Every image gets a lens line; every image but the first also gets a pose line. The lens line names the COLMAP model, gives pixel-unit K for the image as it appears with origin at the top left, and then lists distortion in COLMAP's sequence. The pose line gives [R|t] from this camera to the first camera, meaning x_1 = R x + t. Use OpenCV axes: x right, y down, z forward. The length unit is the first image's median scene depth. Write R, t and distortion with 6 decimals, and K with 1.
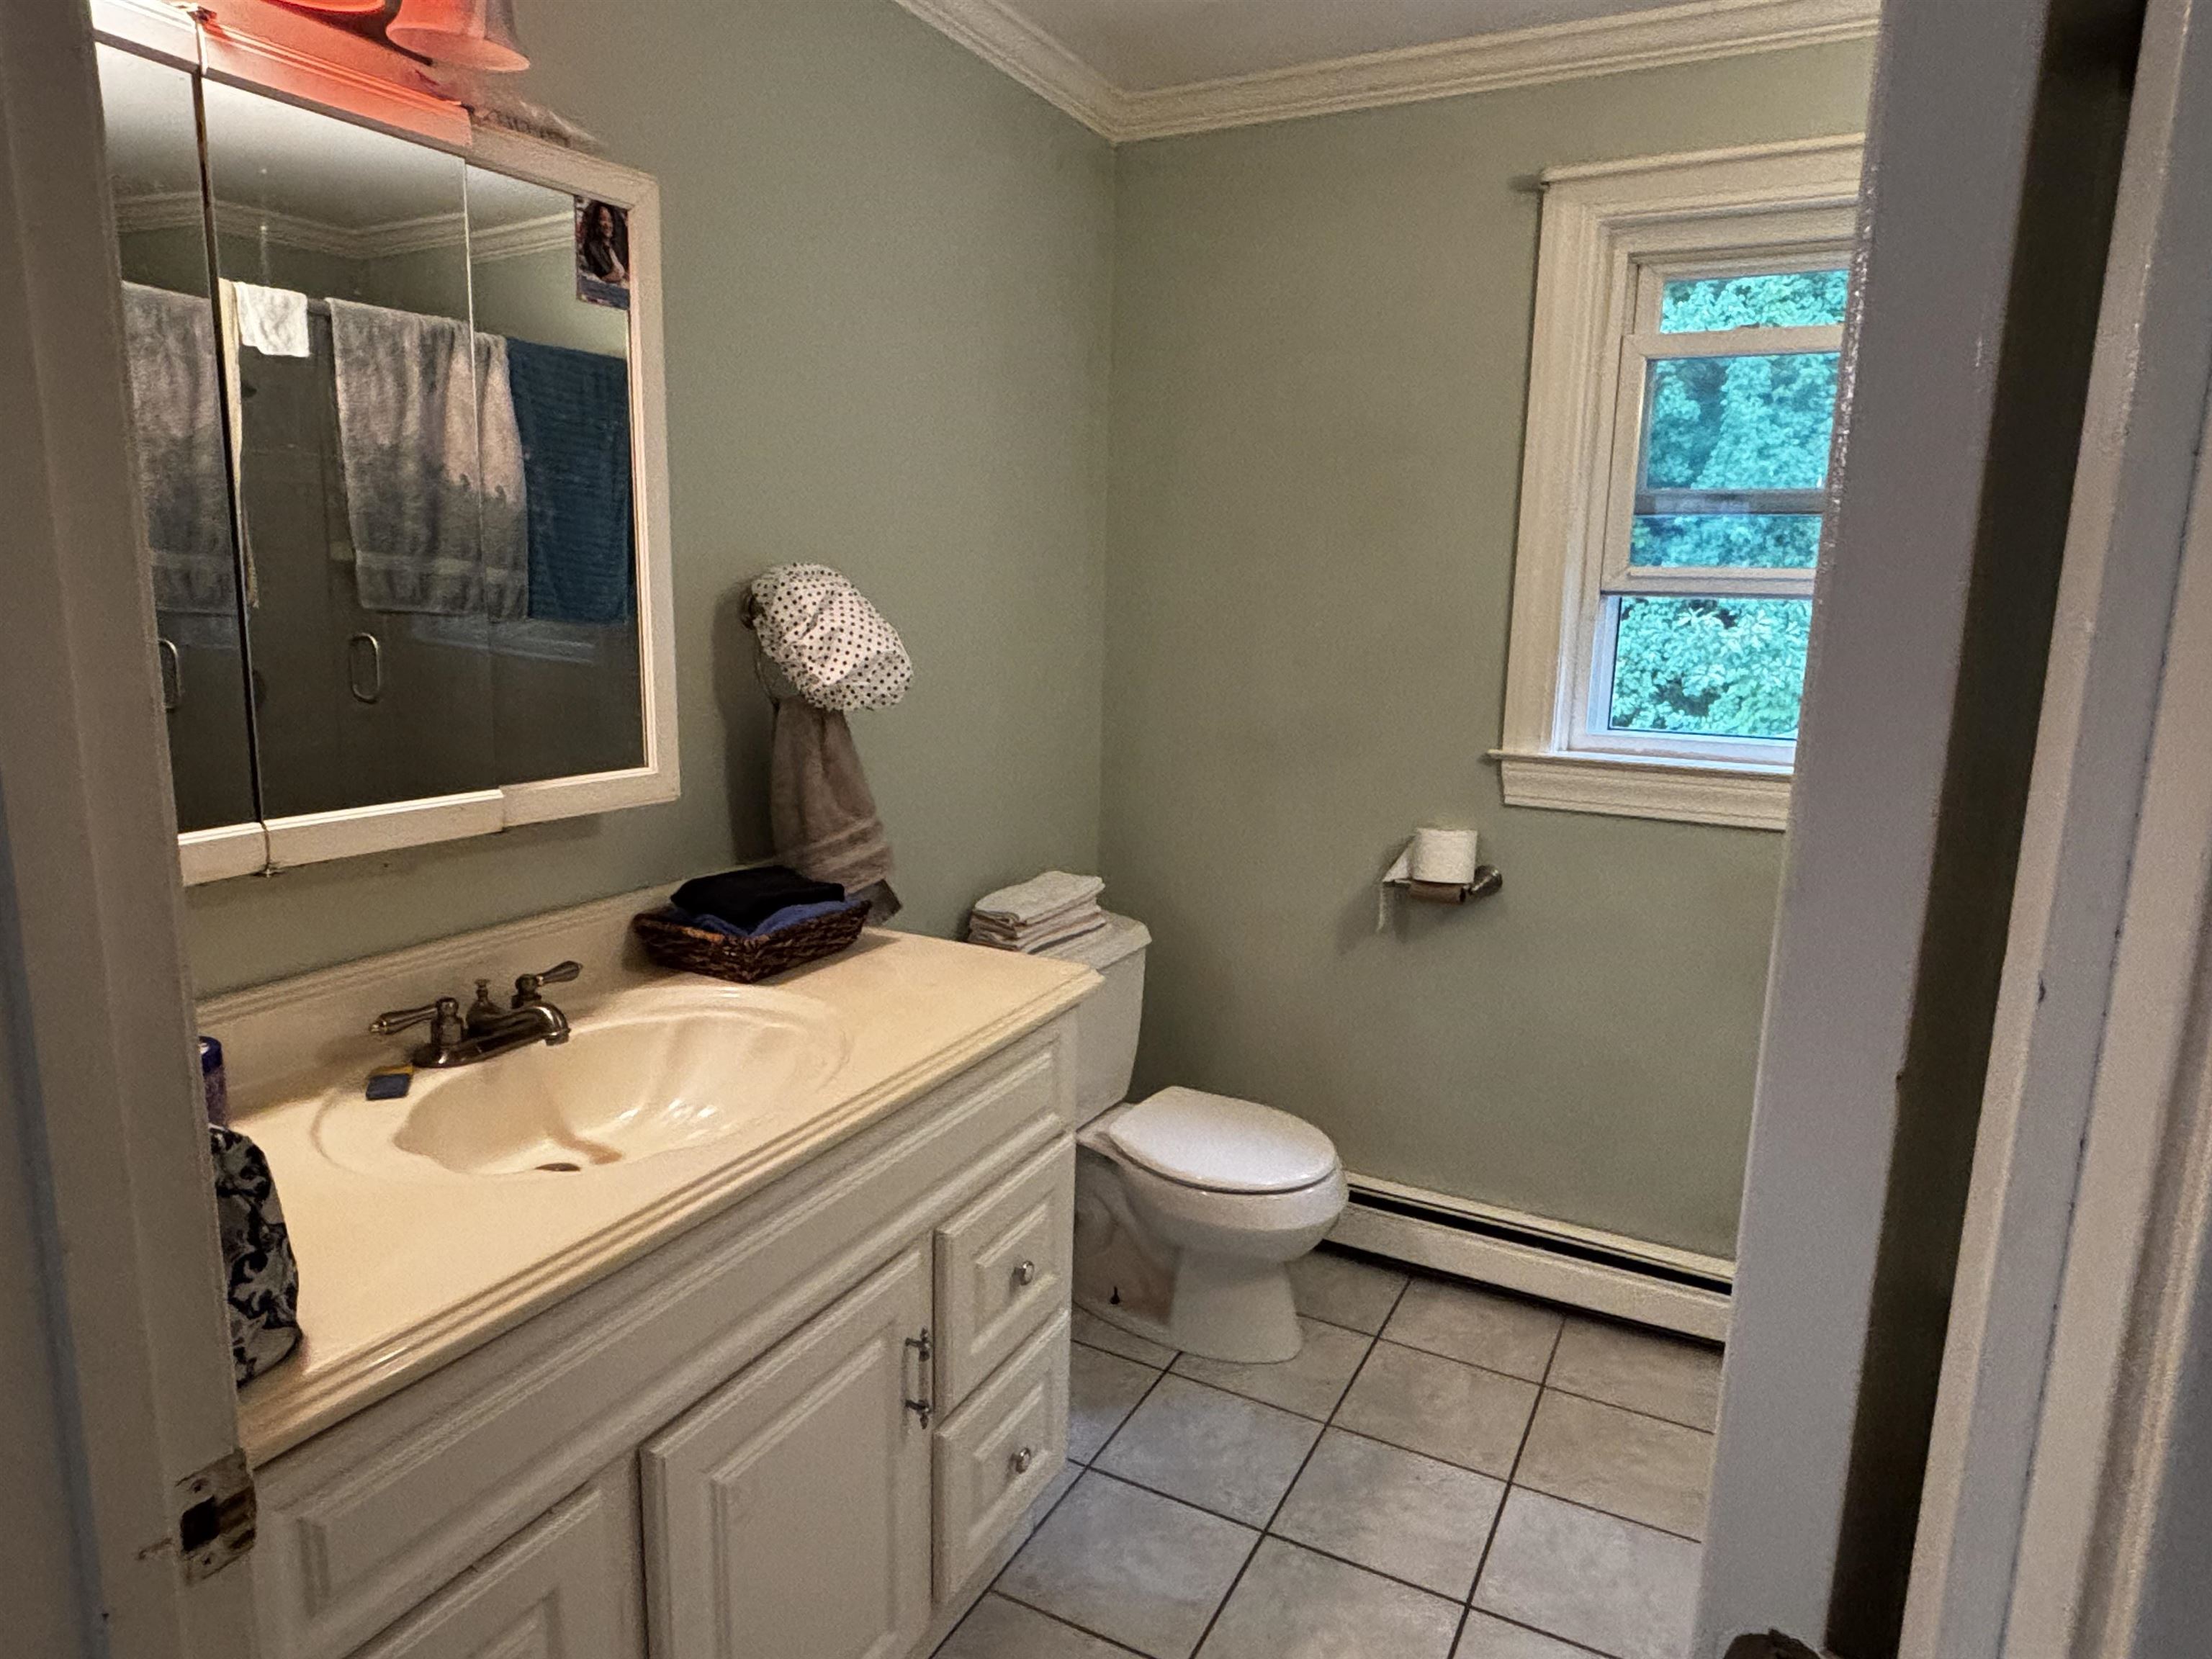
lens RADIAL K [[1315.8, 0, 1106.0], [0, 1315.8, 829.5], [0, 0, 1]] dist [0.043794, -0.000452]
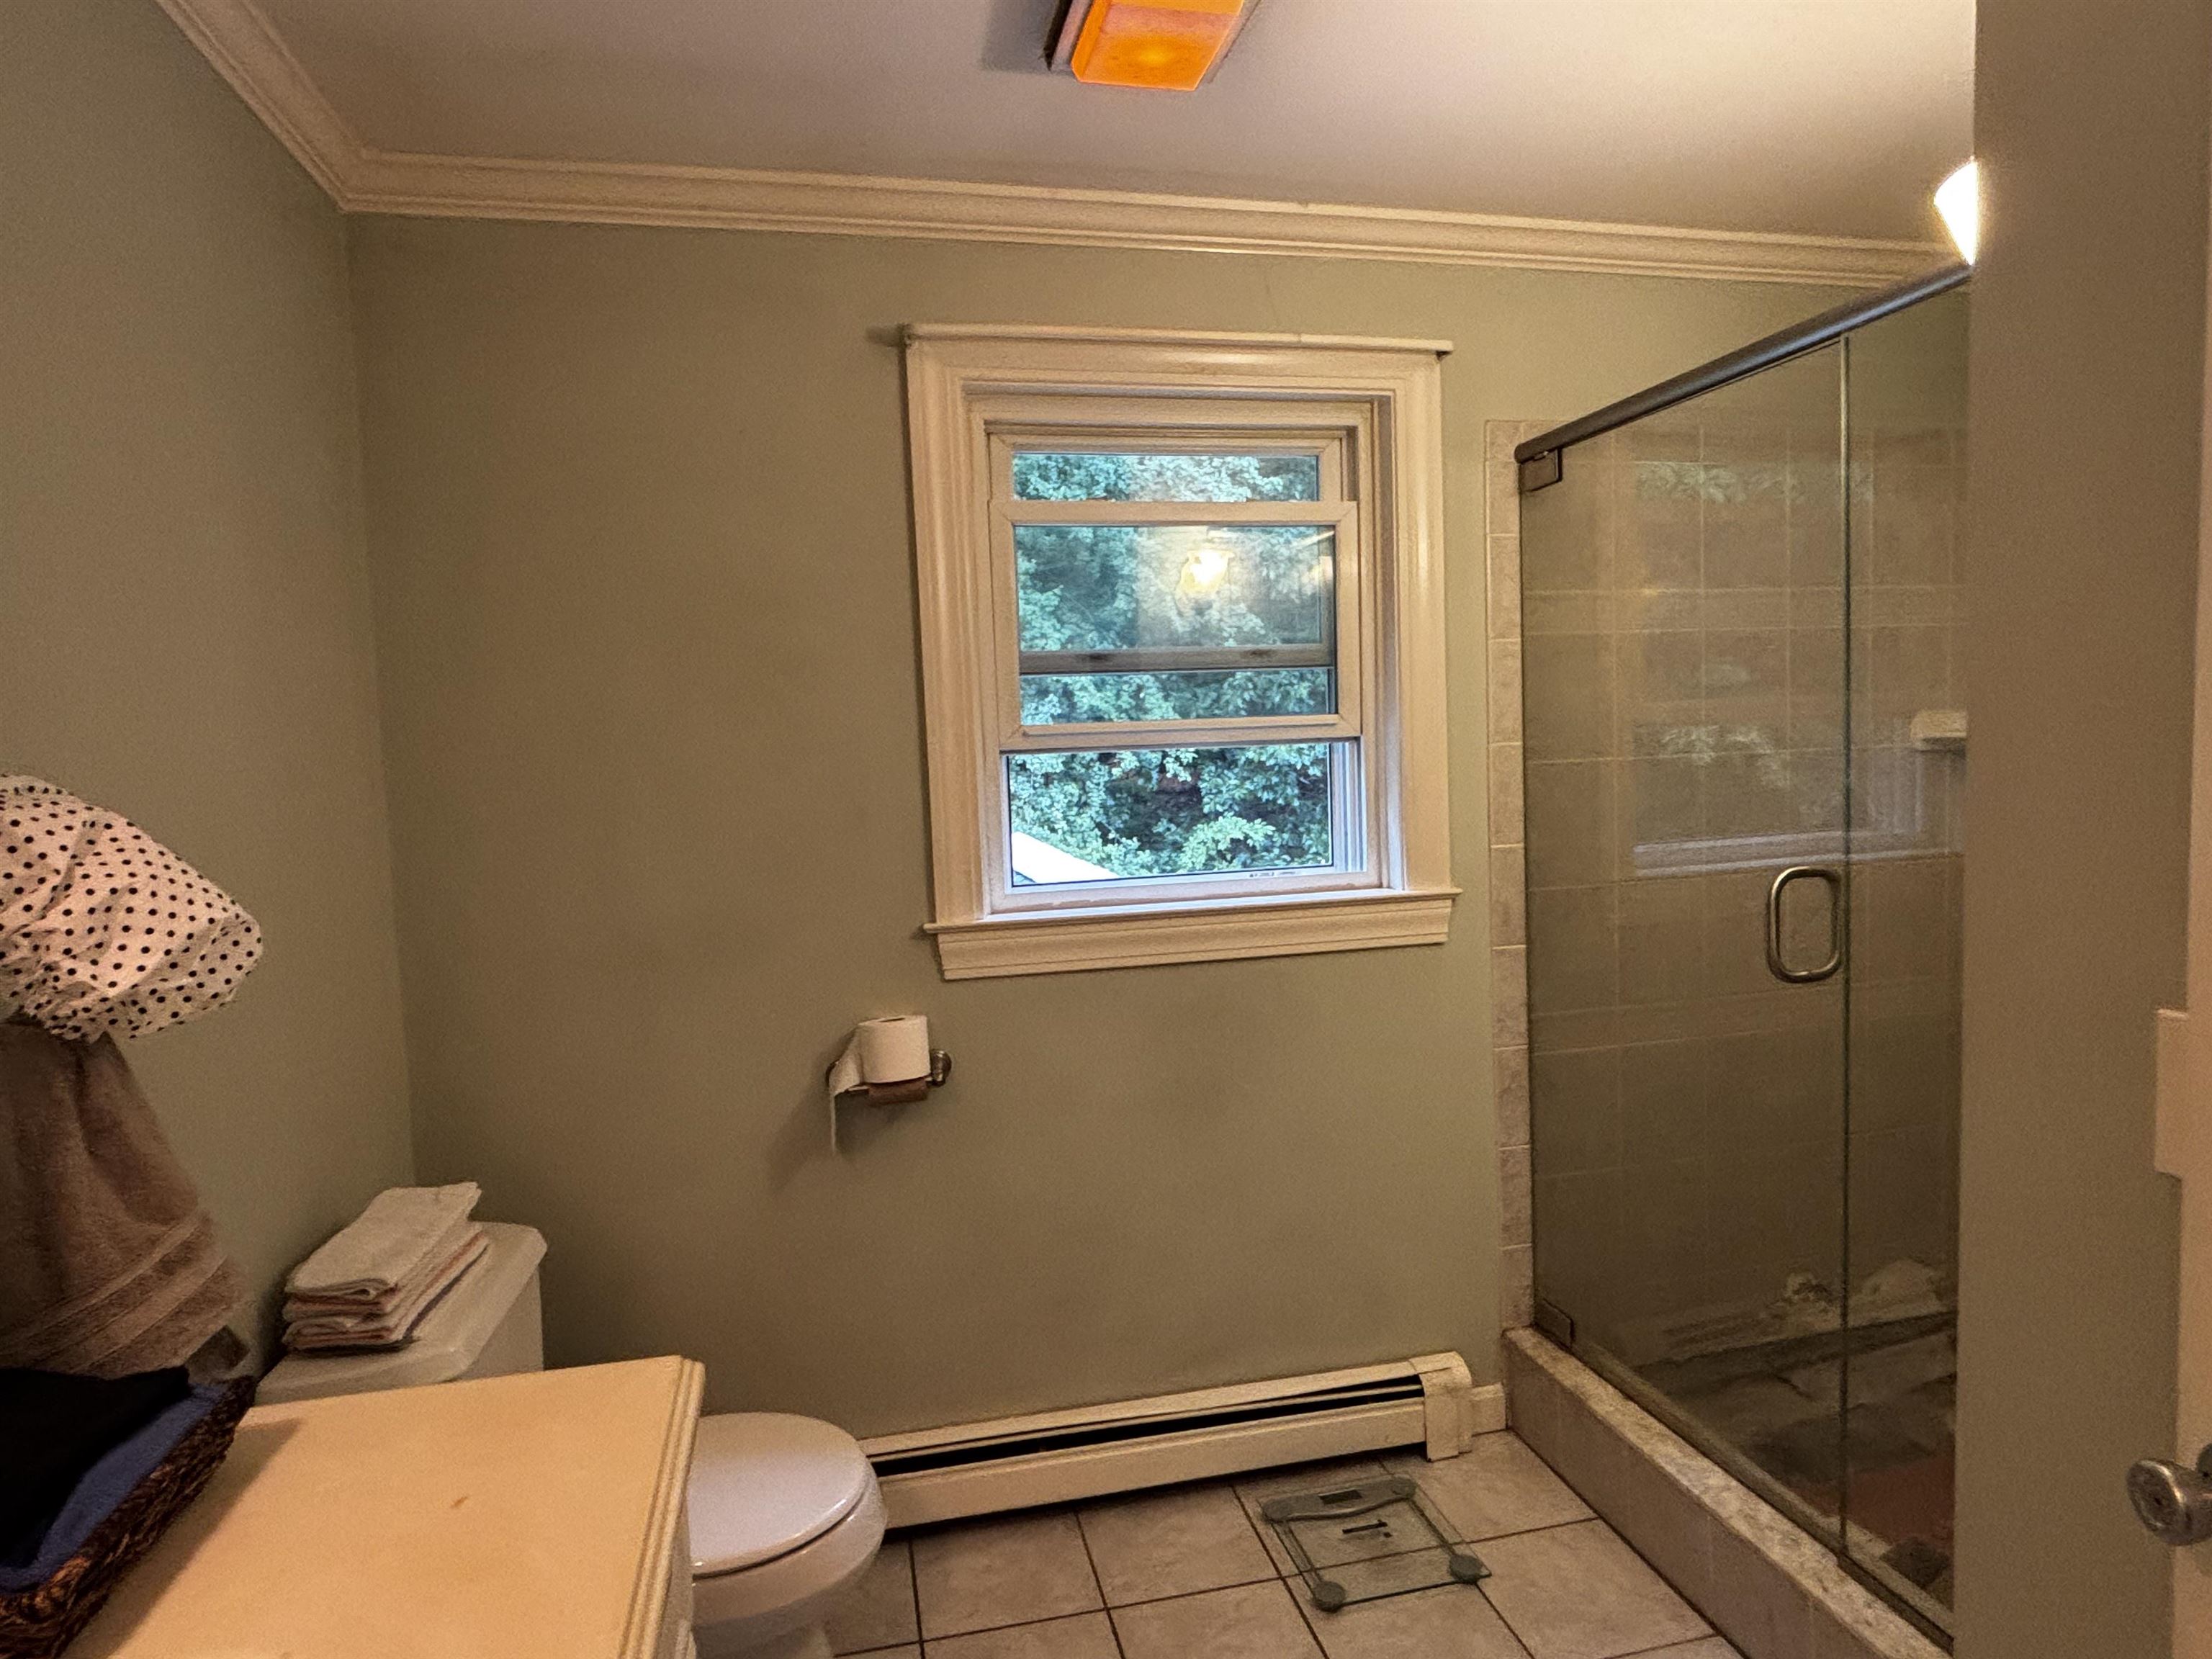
lens RADIAL K [[1228.3, 0, 1092.9], [0, 1228.3, 840.9], [0, 0, 1]] dist [0.045855, -0.038836]
pose [[0.778935, -0.102300, 0.618704, -0.155424], [0.169955, 0.984118, -0.051251, -0.059124], [-0.603635, 0.145073, 0.783951, 0.273690]]
